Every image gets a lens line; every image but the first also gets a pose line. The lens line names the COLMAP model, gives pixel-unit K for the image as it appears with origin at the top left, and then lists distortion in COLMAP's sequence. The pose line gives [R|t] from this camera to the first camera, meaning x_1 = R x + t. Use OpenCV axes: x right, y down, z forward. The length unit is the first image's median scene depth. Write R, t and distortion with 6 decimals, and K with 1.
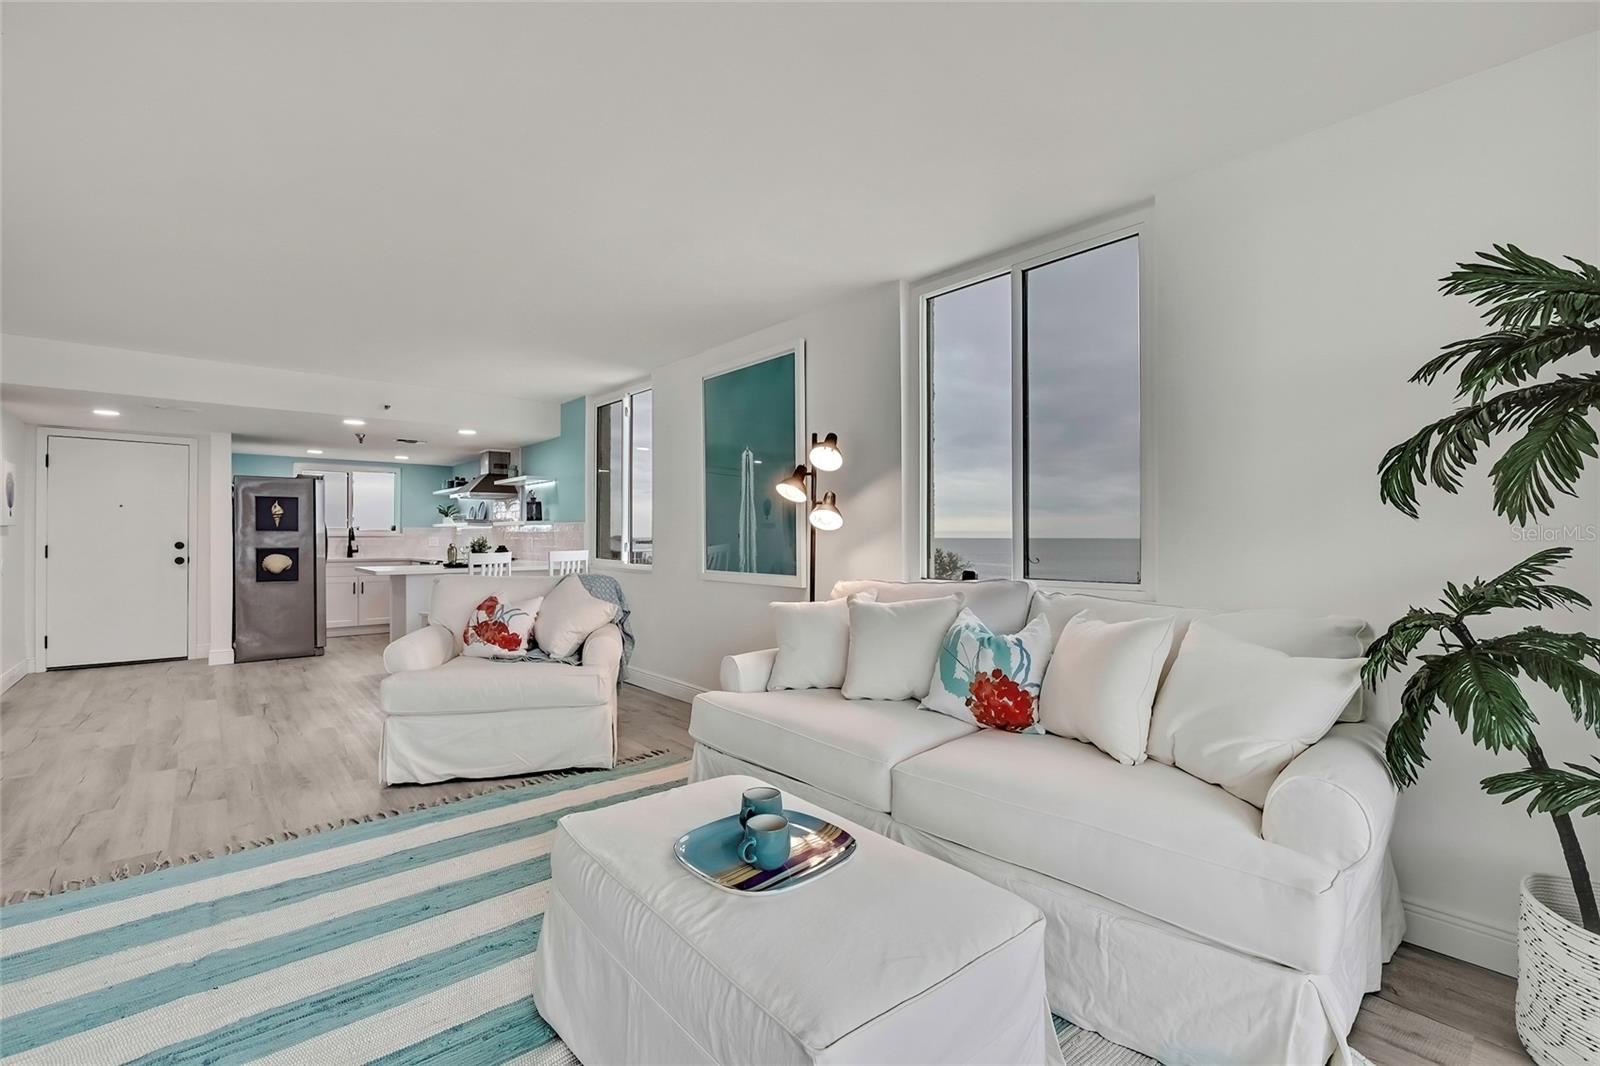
lens RADIAL K [[705.7, 0, 800.0], [0, 705.7, 533.0], [0, 0, 1]] dist [-0.000336, 0.000369]
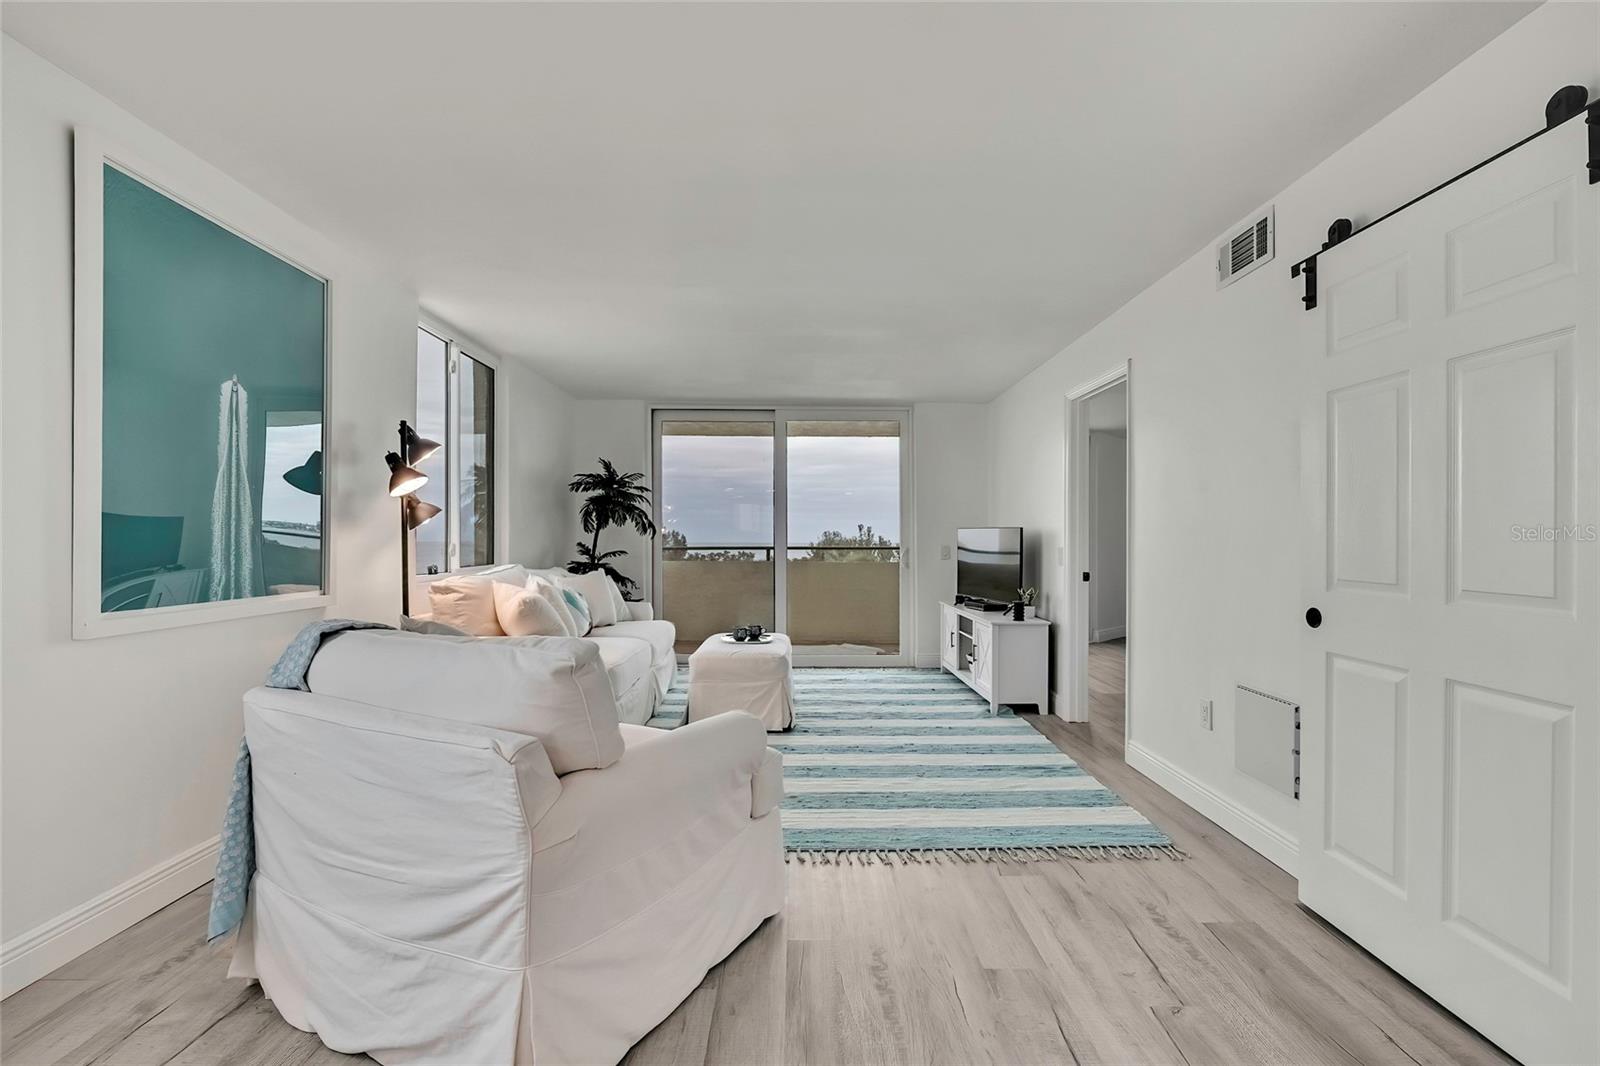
lens RADIAL K [[735.8, 0, 799.3], [0, 735.8, 543.2], [0, 0, 1]] dist [0.004053, 0.001421]
pose [[-0.766410, -0.007858, 0.642303, -0.975832], [-0.007528, 0.999966, 0.003252, 0.008009], [-0.642307, -0.002343, -0.766444, 1.414048]]
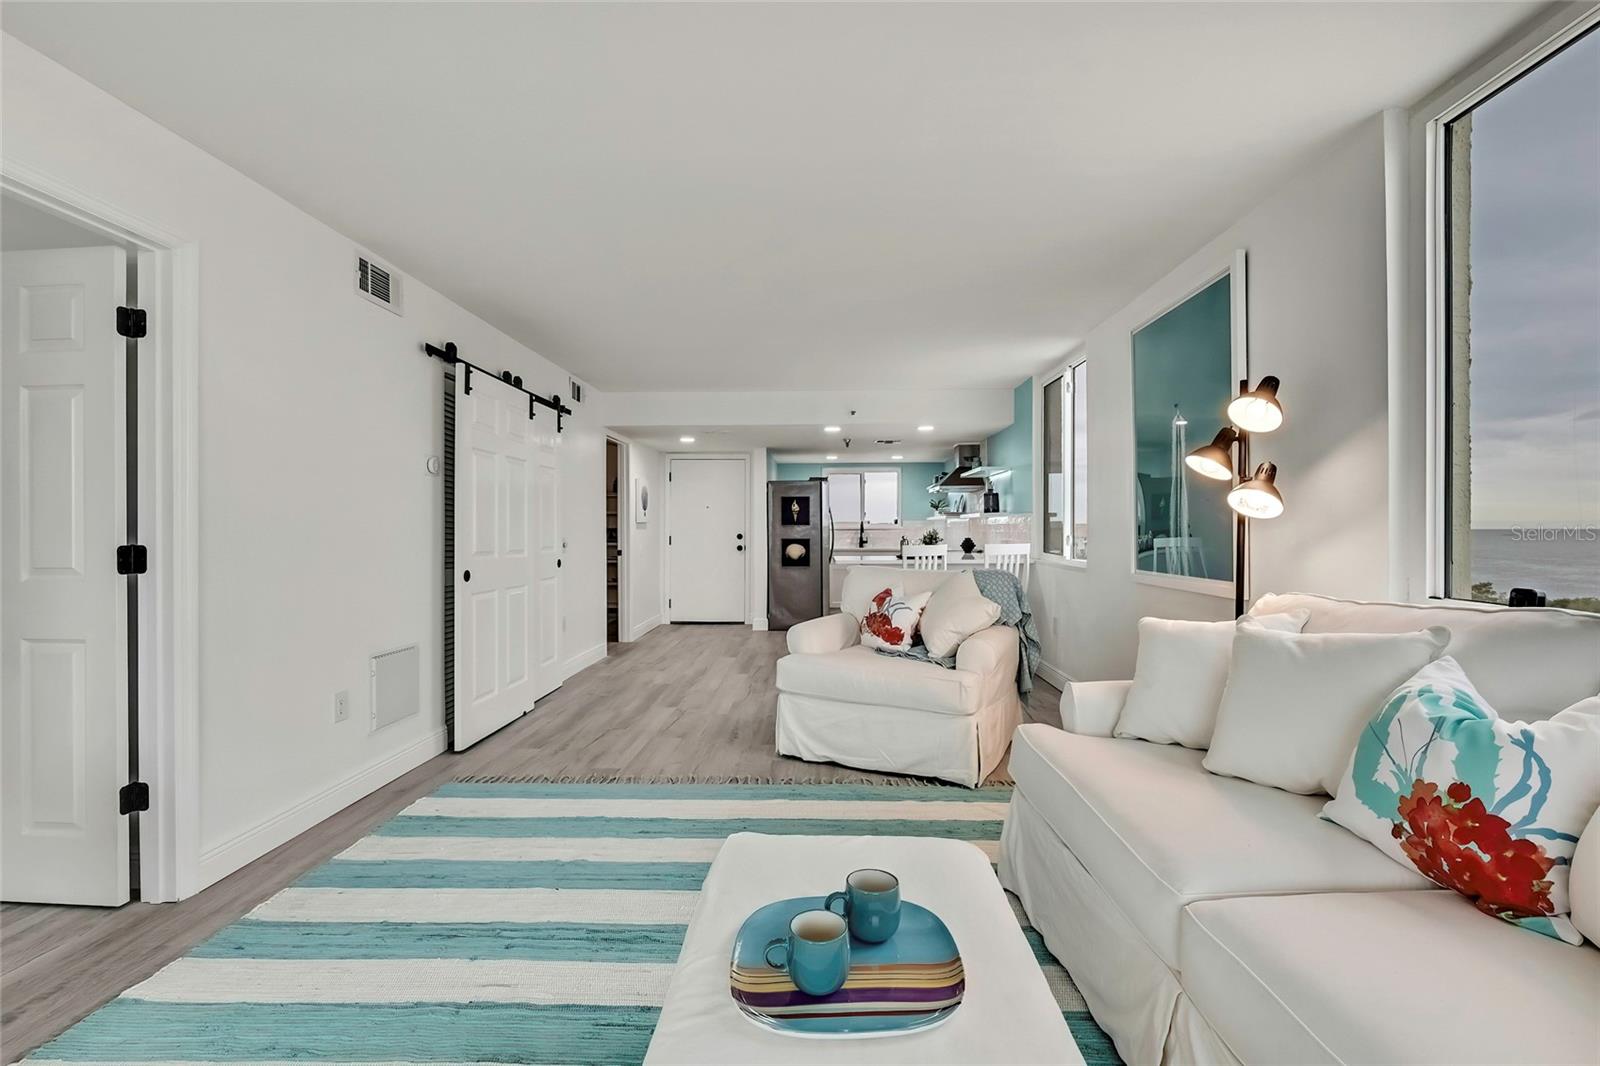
lens RADIAL K [[712.7, 0, 800.0], [0, 712.7, 533.0], [0, 0, 1]] dist [-0.002607, 0.000580]
pose [[0.735618, 0.001077, -0.677395, 0.178945], [0.006580, 0.999940, 0.008735, 0.000755], [0.677364, -0.010882, 0.735567, 0.187137]]
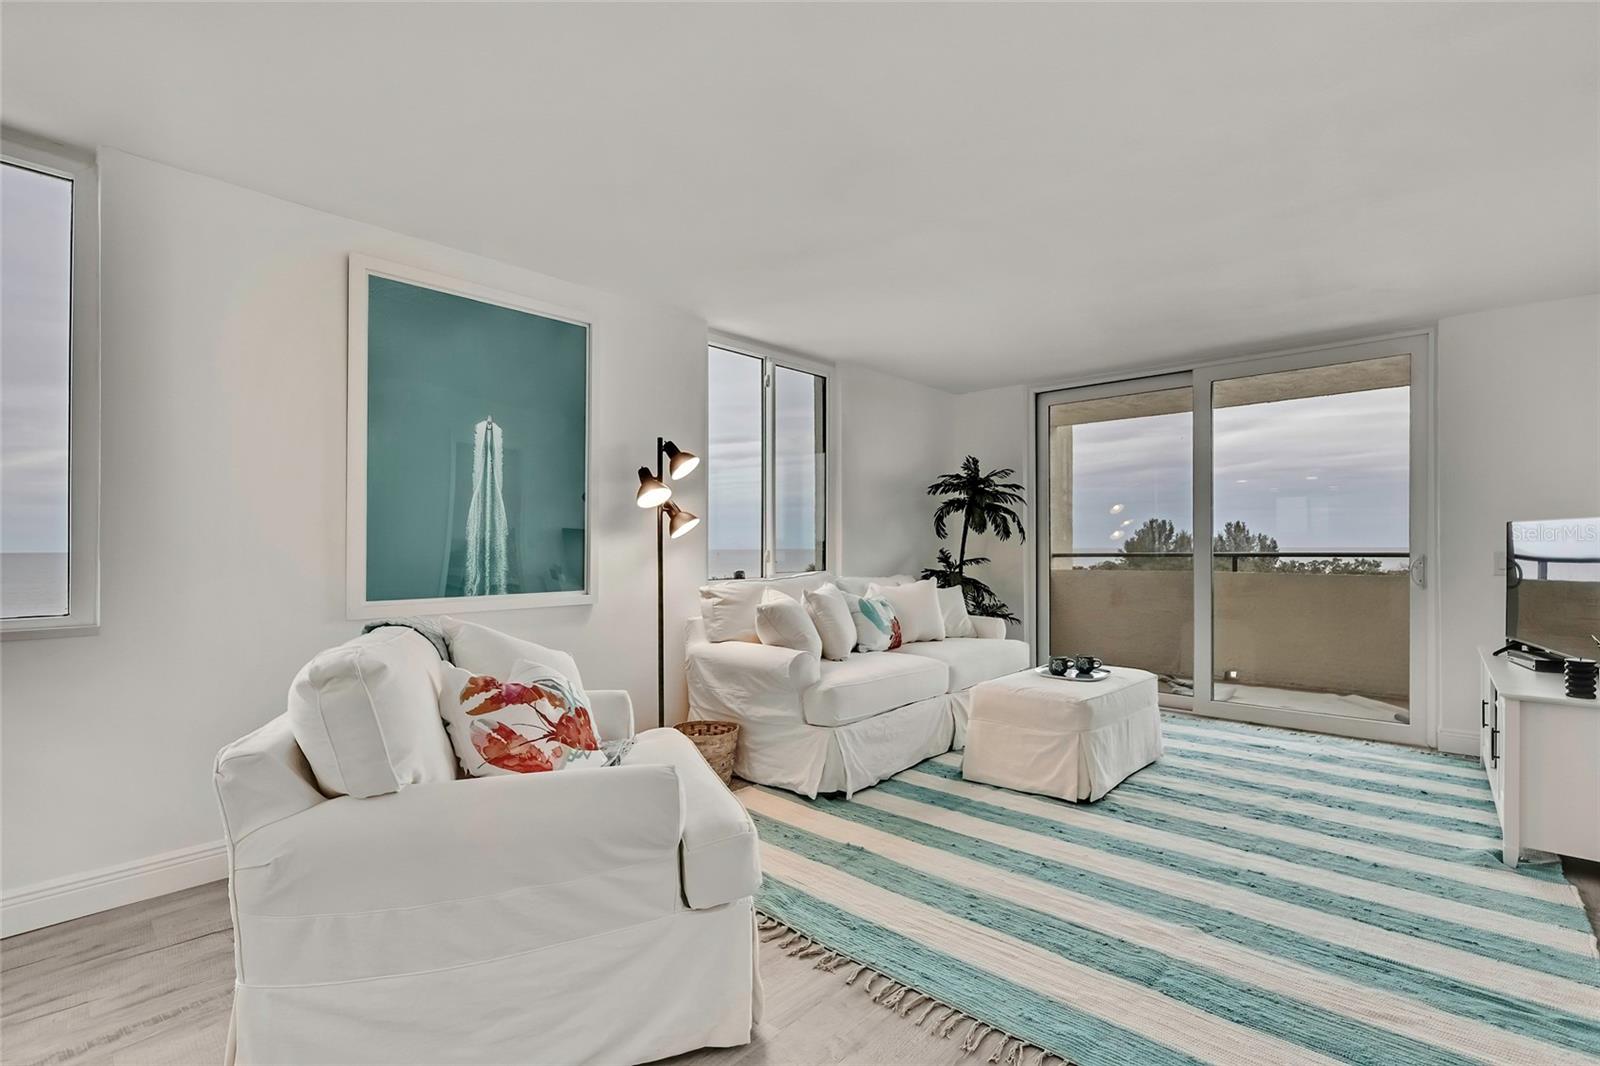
lens RADIAL K [[735.8, 0, 799.3], [0, 735.8, 543.2], [0, 0, 1]] dist [0.004053, 0.001421]
pose [[-0.117860, 0.002938, 0.993026, -1.028319], [0.000618, 0.999996, -0.002885, 0.008549], [-0.993030, 0.000274, -0.117861, 0.944766]]
